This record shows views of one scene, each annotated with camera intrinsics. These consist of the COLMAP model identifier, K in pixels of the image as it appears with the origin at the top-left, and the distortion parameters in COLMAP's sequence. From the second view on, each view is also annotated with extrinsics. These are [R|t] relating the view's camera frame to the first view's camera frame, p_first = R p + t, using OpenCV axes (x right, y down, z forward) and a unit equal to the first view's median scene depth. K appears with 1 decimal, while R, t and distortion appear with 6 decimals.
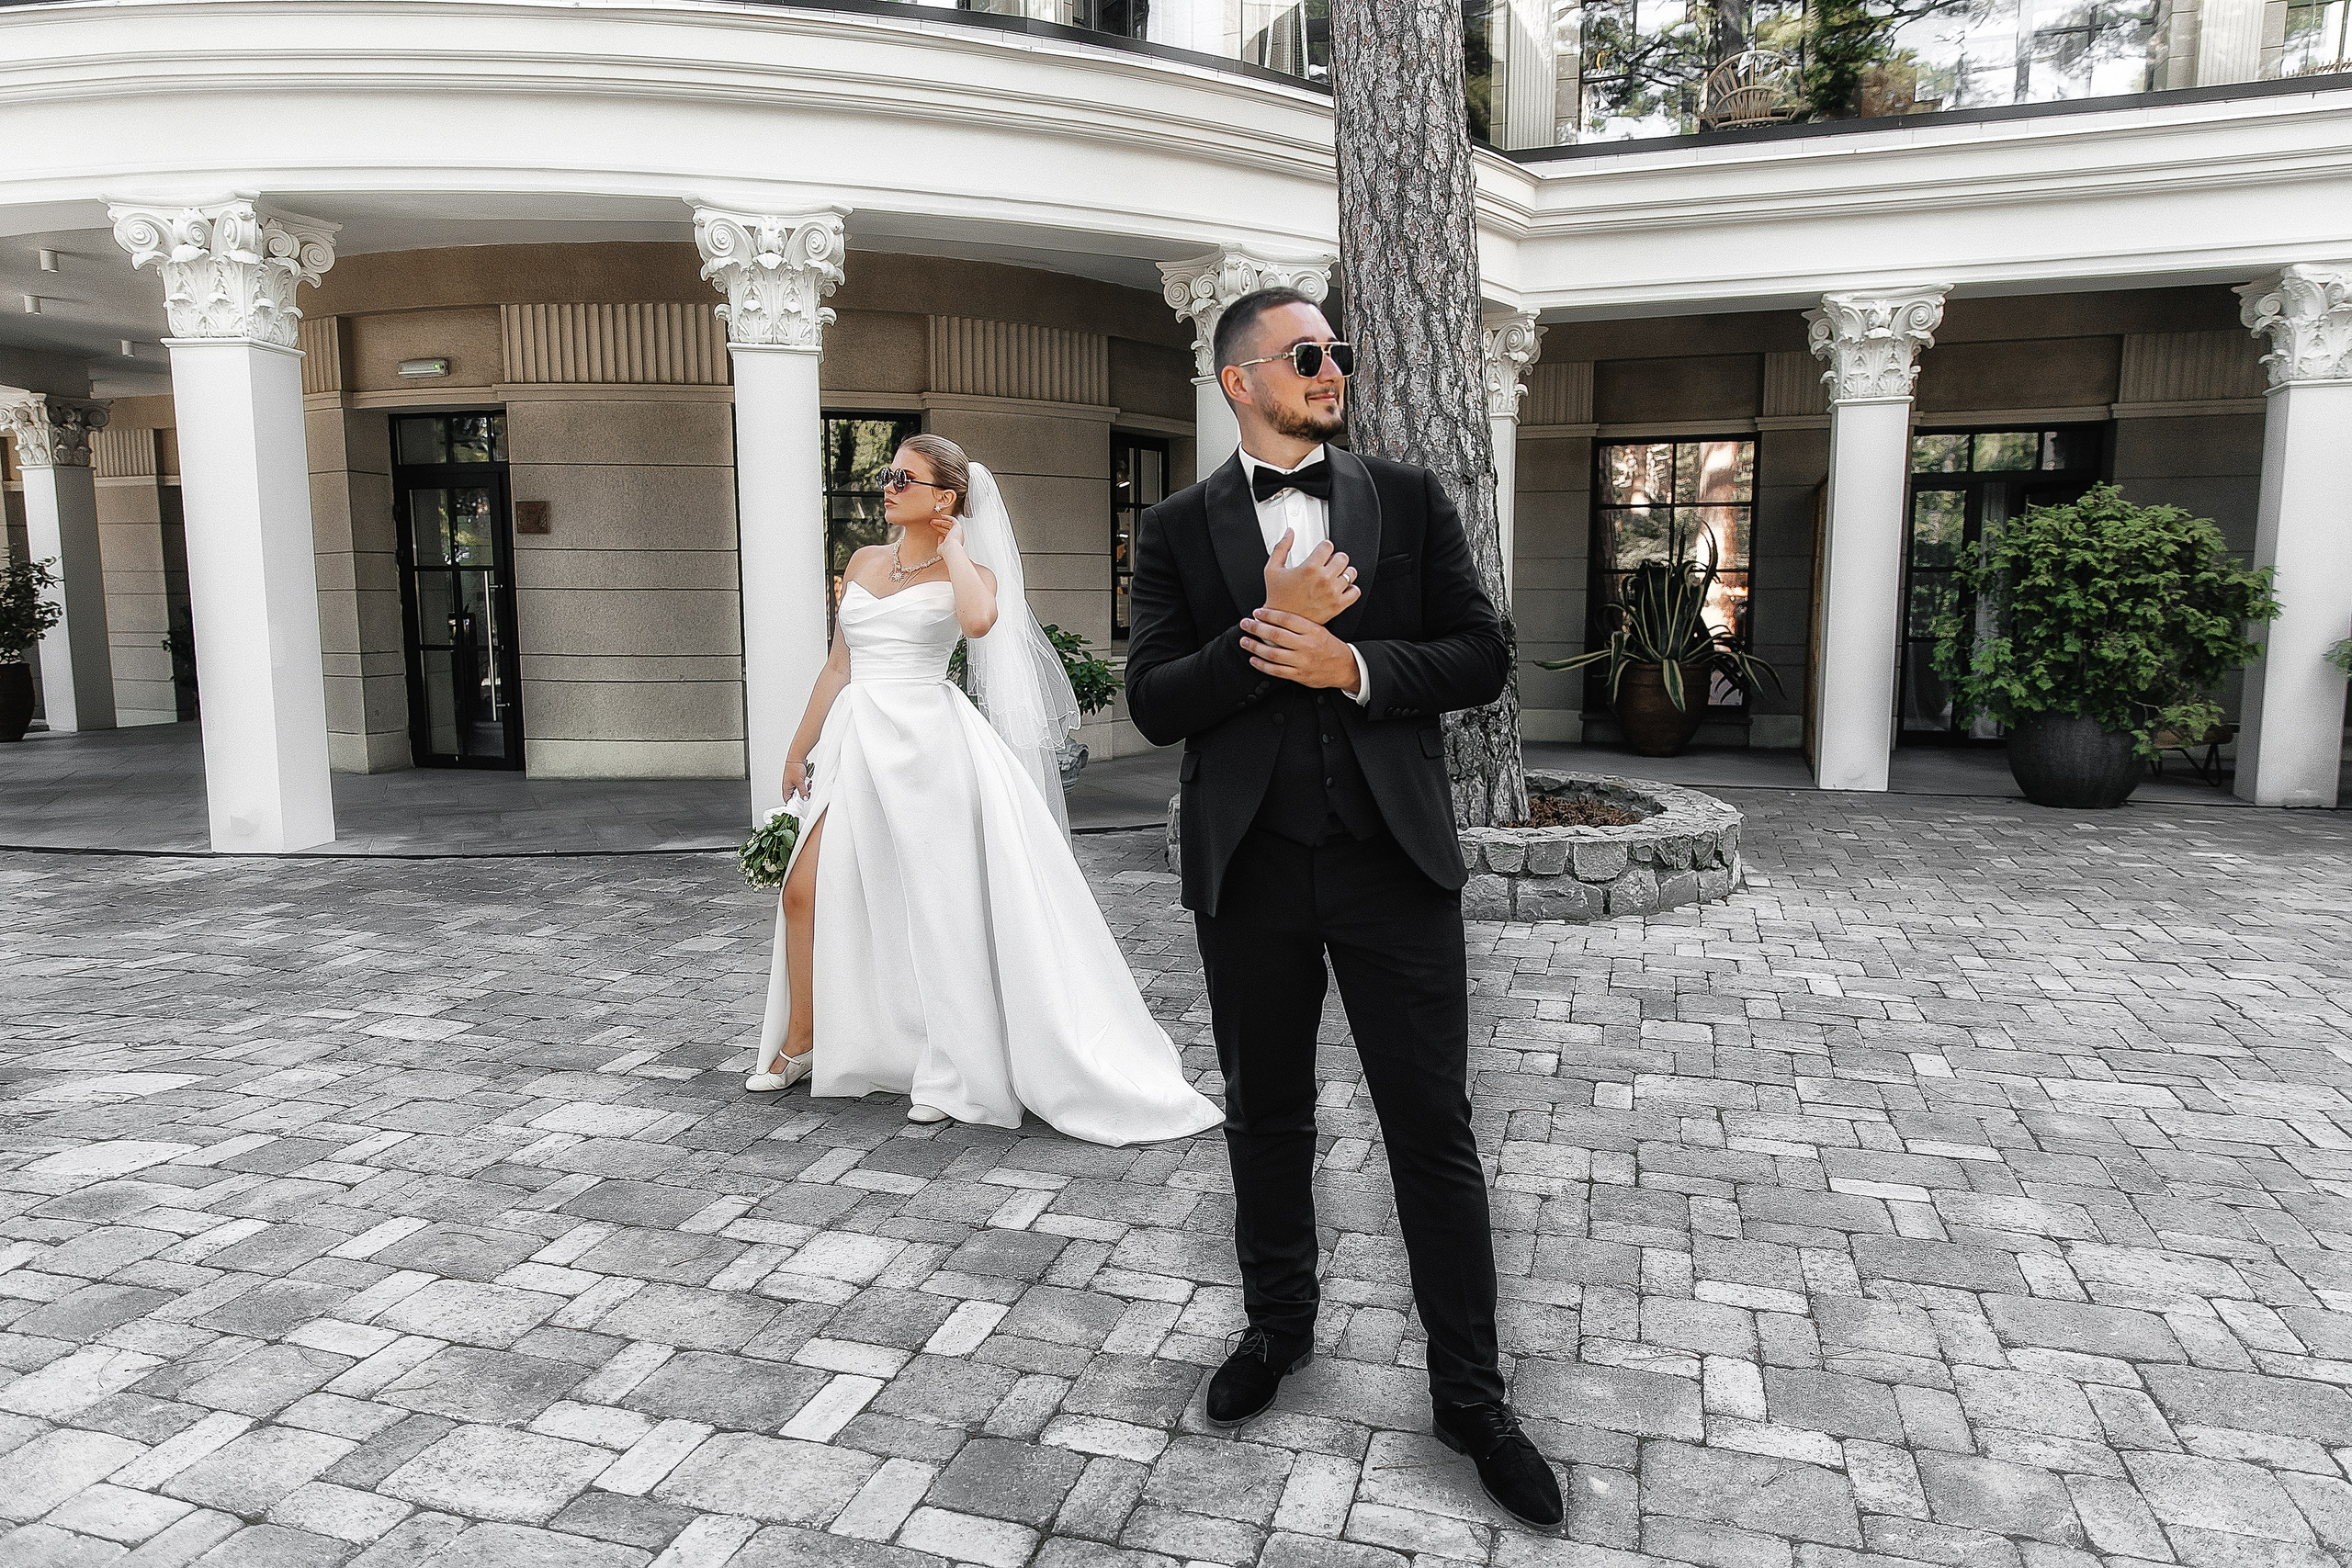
lens RADIAL K [[1561.5, 0, 1061.8], [0, 1561.5, 786.8], [0, 0, 1]] dist [0.002679, 0.002721]
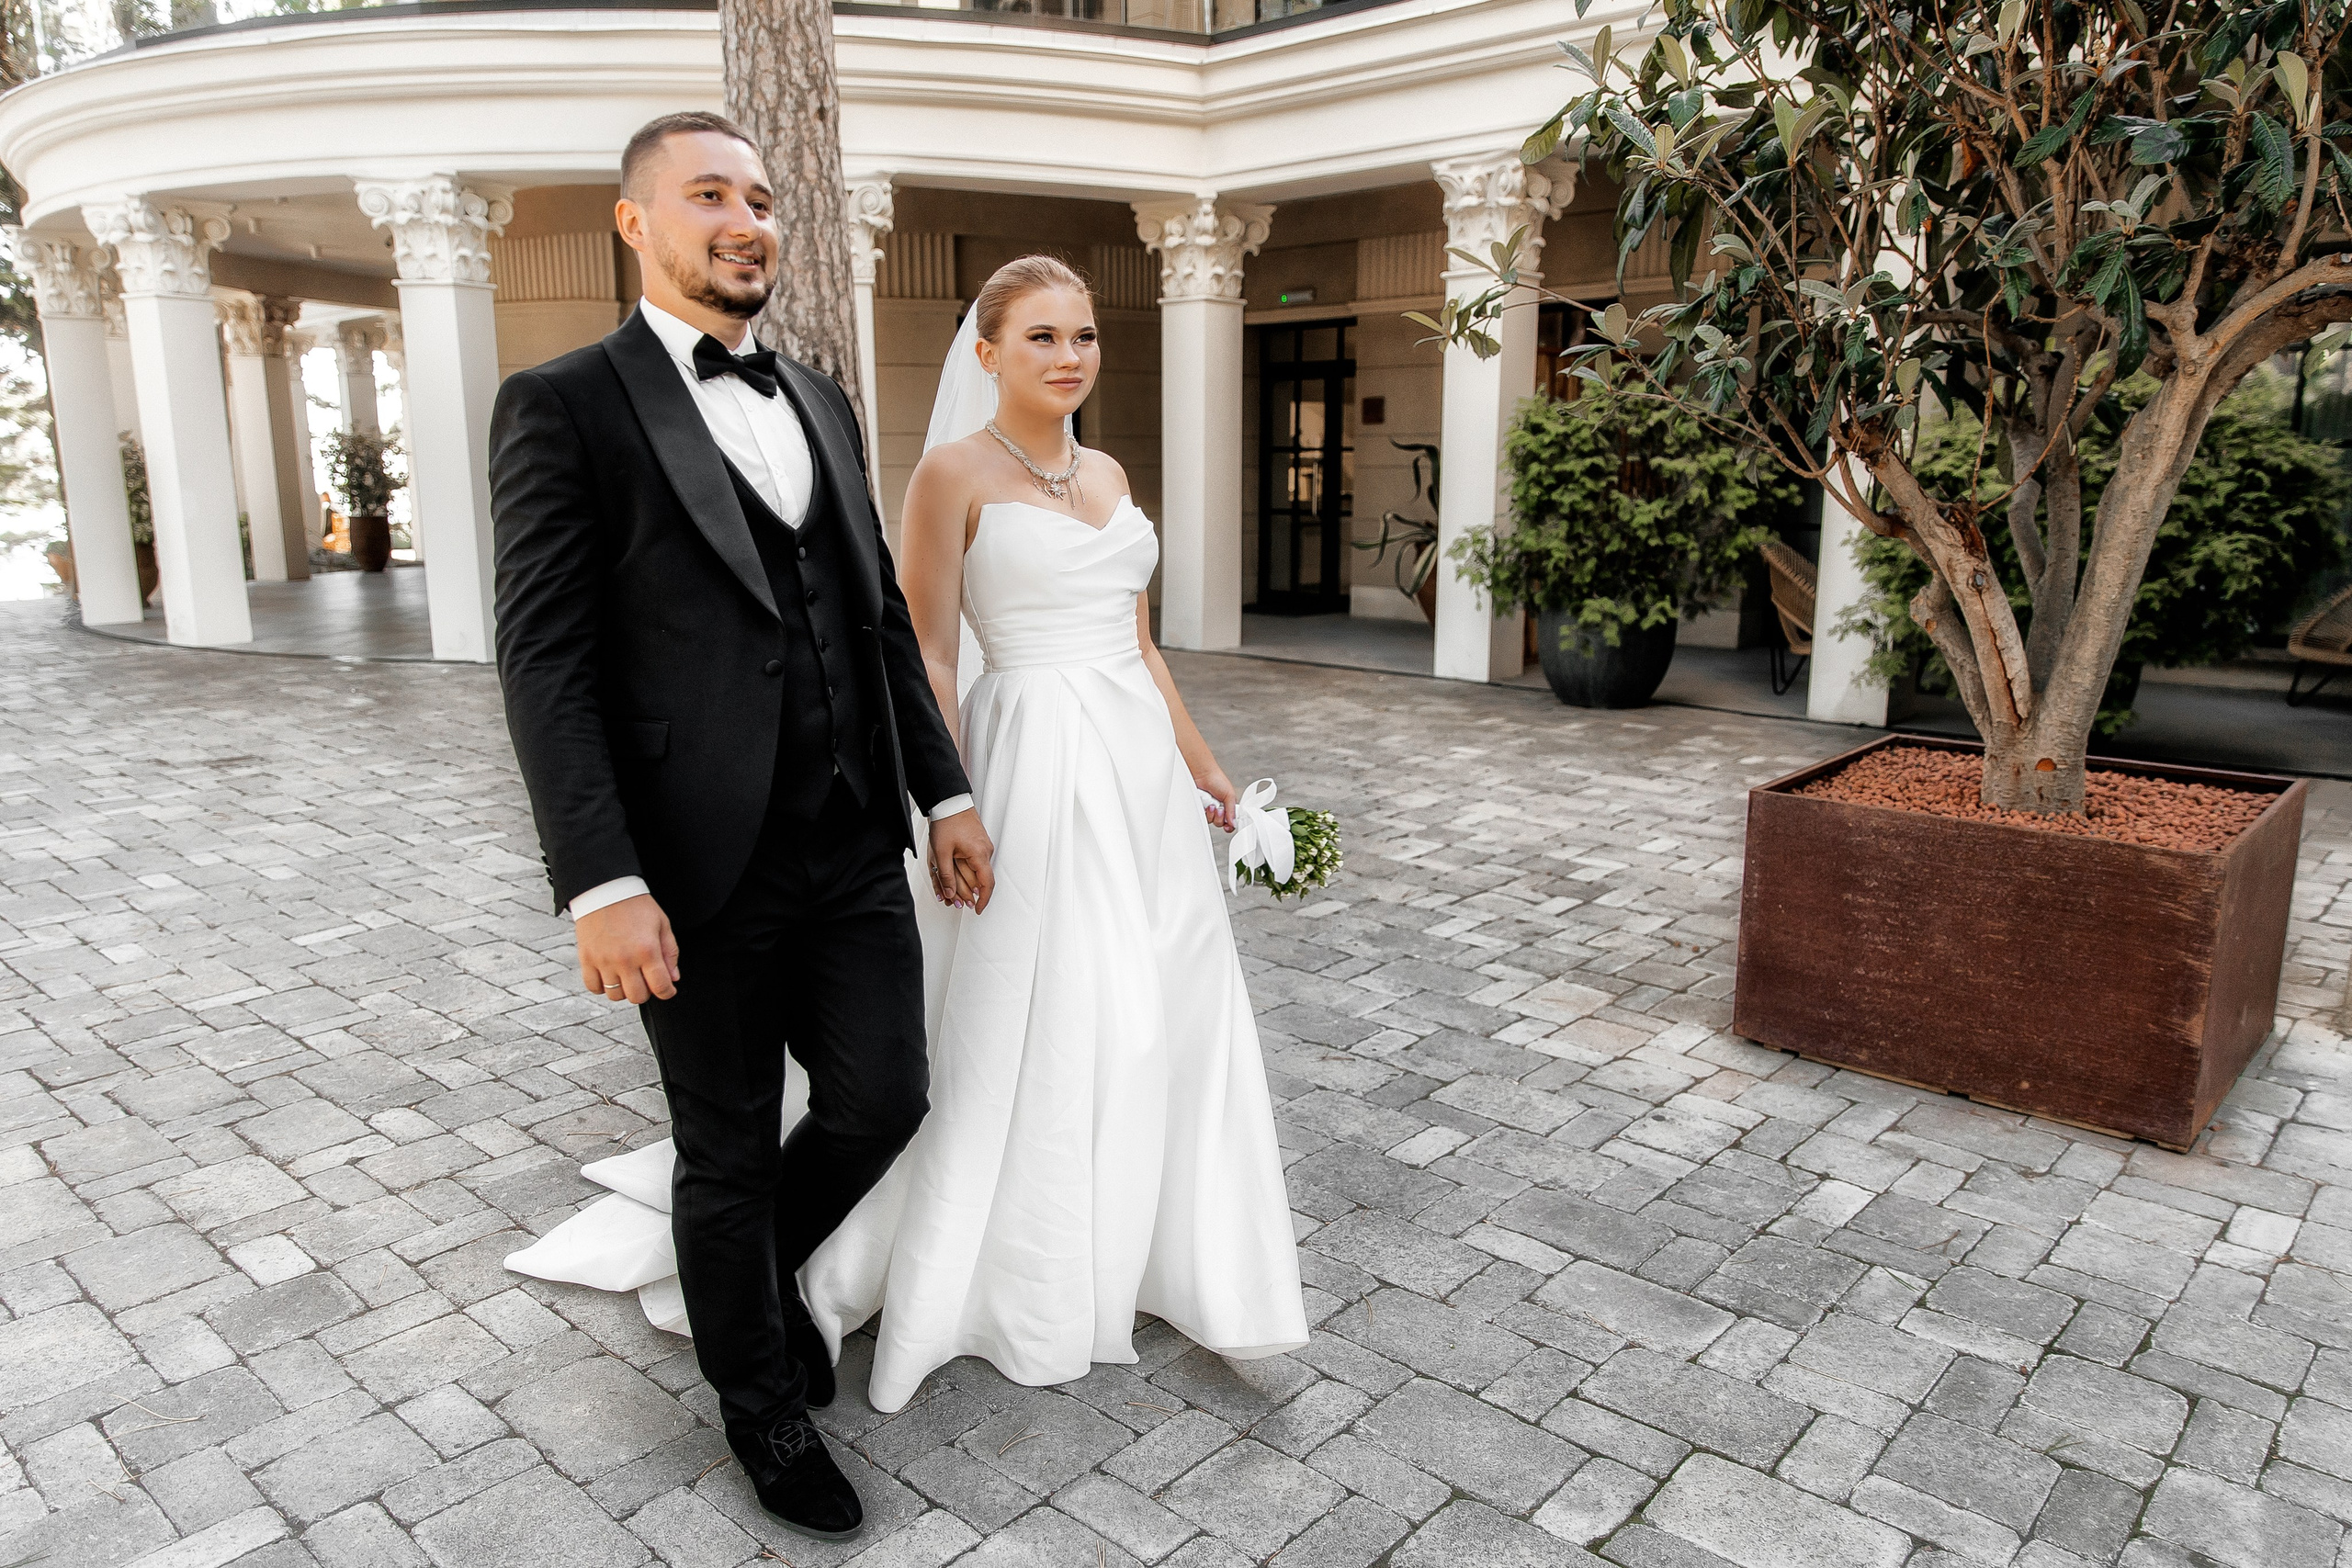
lens RADIAL K [[1561.5, 0, 1163.4], [0, 1561.5, 786.9], [0, 0, 1]] dist [0.002679, 0.002721]
pose [[0.908727, 0.089346, -0.407717, 0.990815], [-0.054292, 0.993824, 0.096778, -0.017723], [0.413845, -0.065810, 0.907965, 0.023168]]
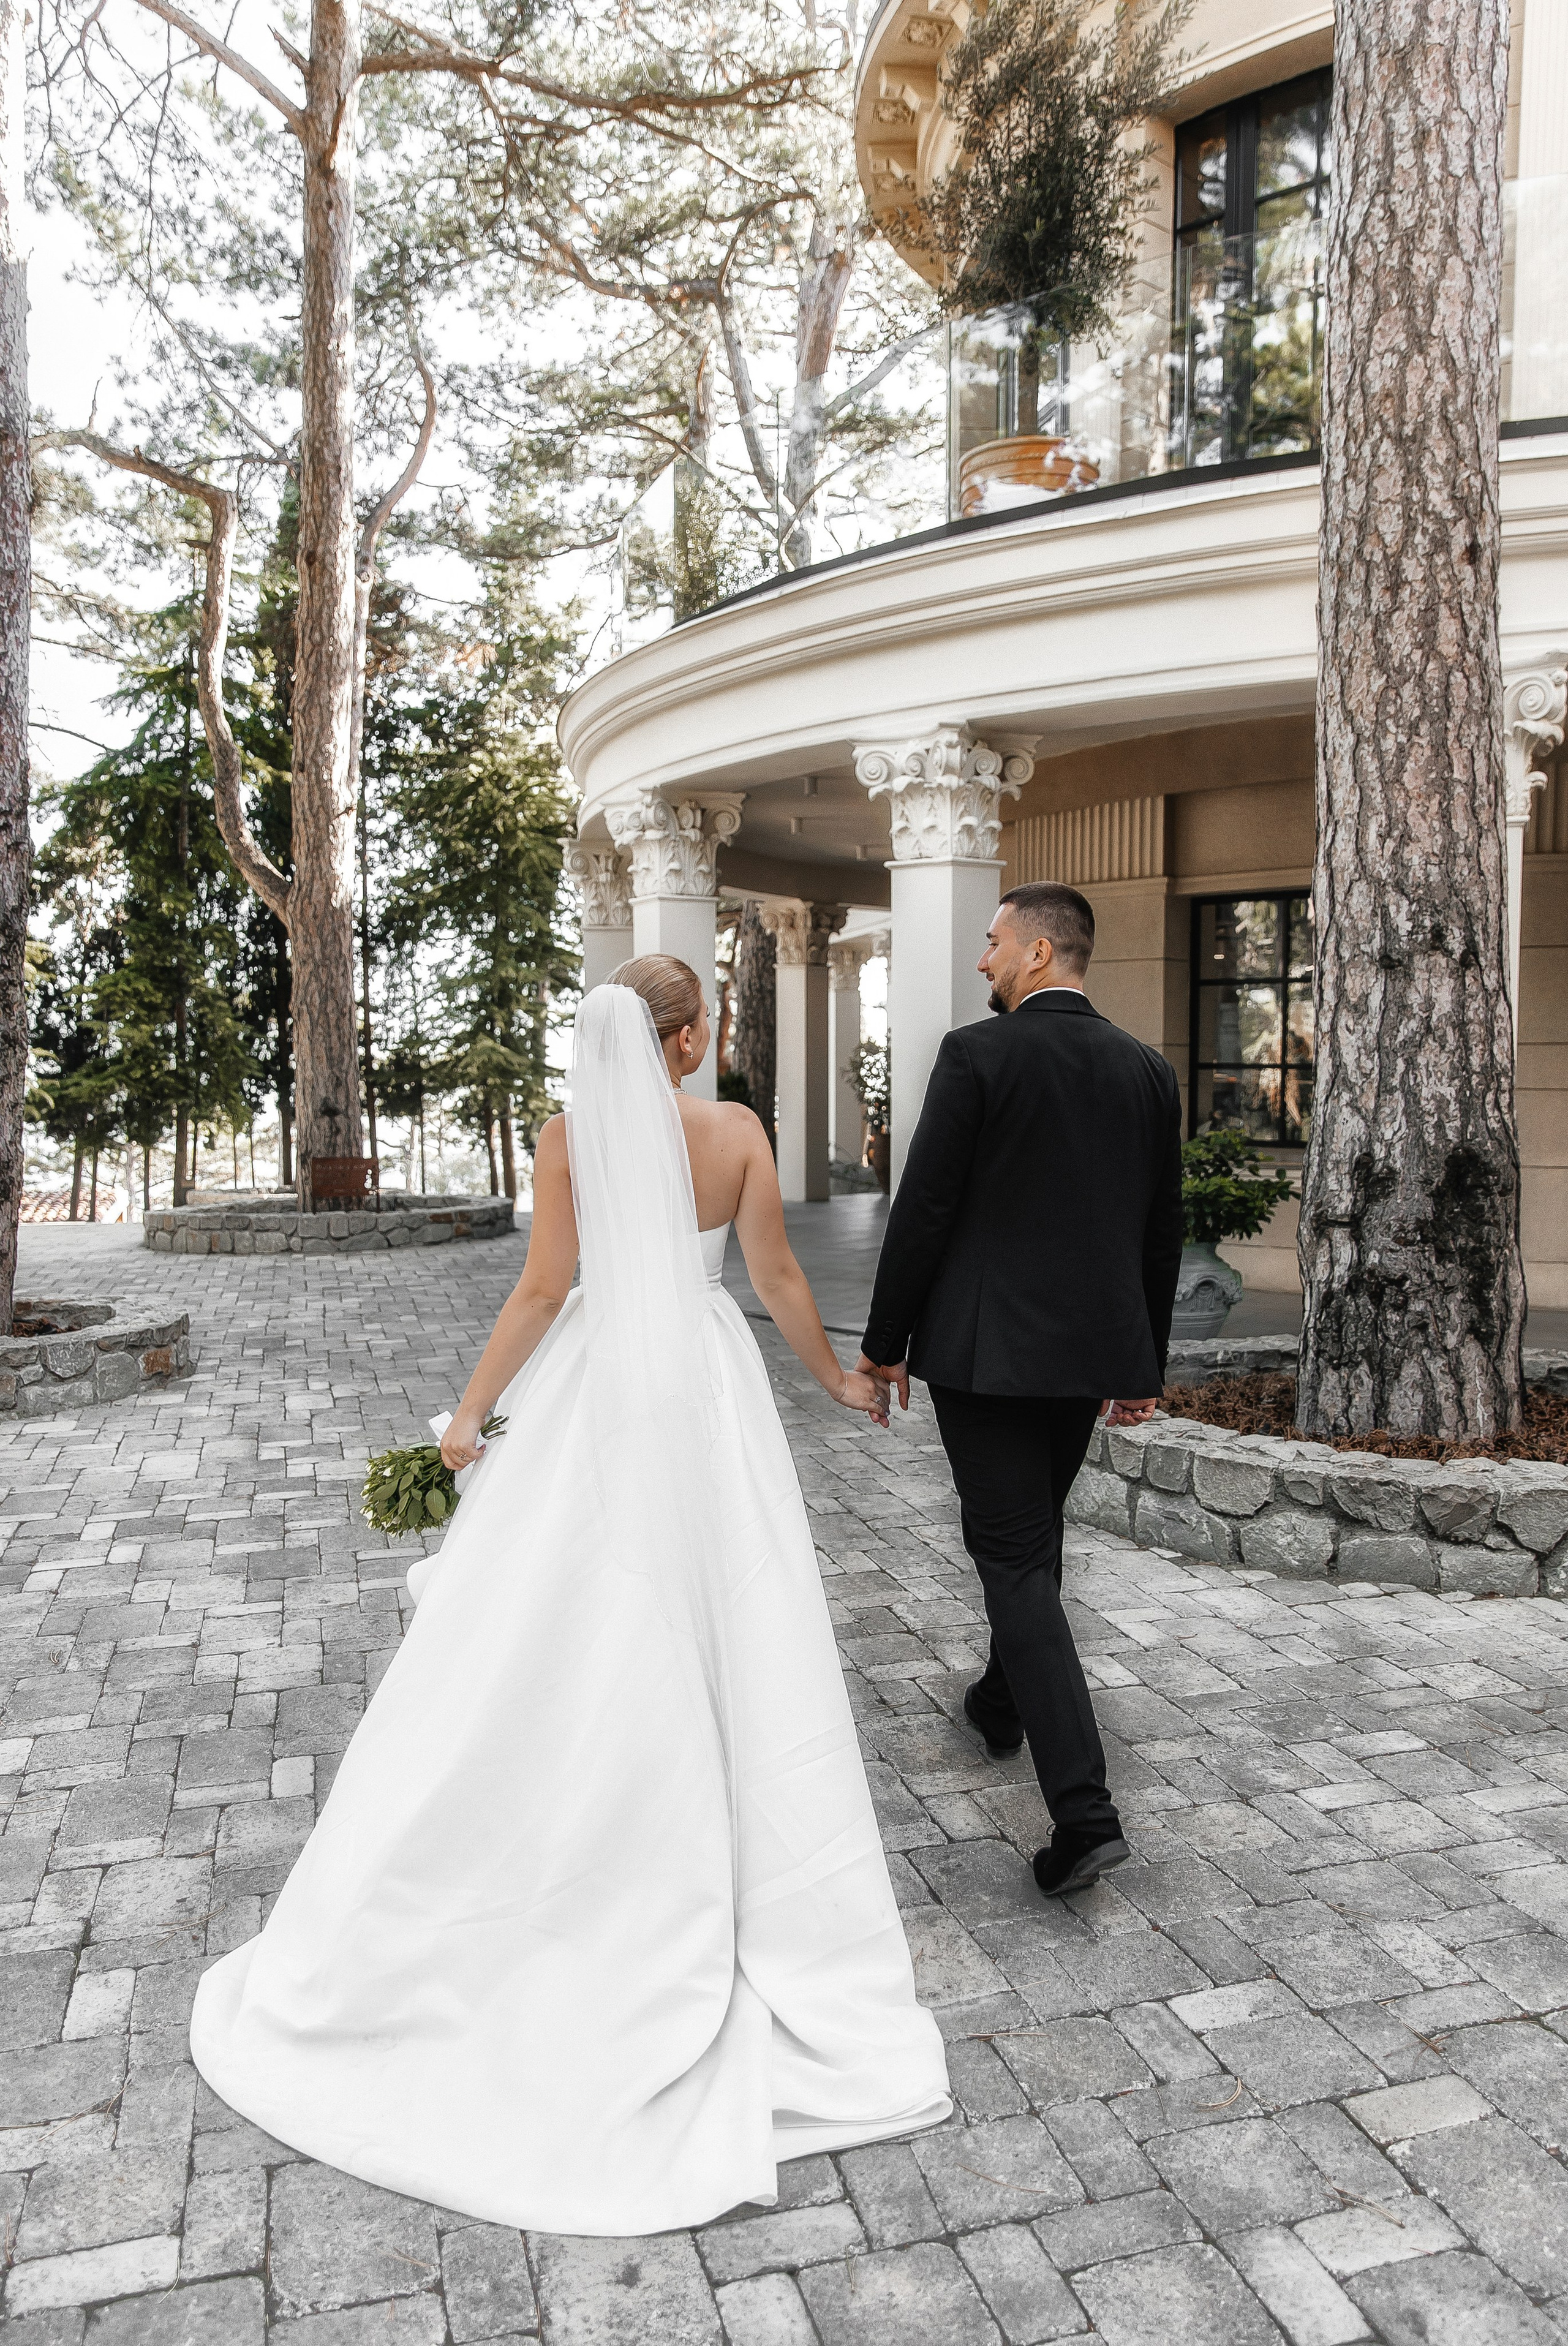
lens RADIAL K [[1709.0, 0, 821.1], [0, 1709.0, 1193.8], [0, 0, 1]] dist [-0.010522, 0.011179]
pose [[0.565749, 0.066195, -0.821917, 0.751260], [-0.102536, 0.994684, 0.009530, -0.065615], [0.818178, 0.078885, 0.569528, 0.317578]]
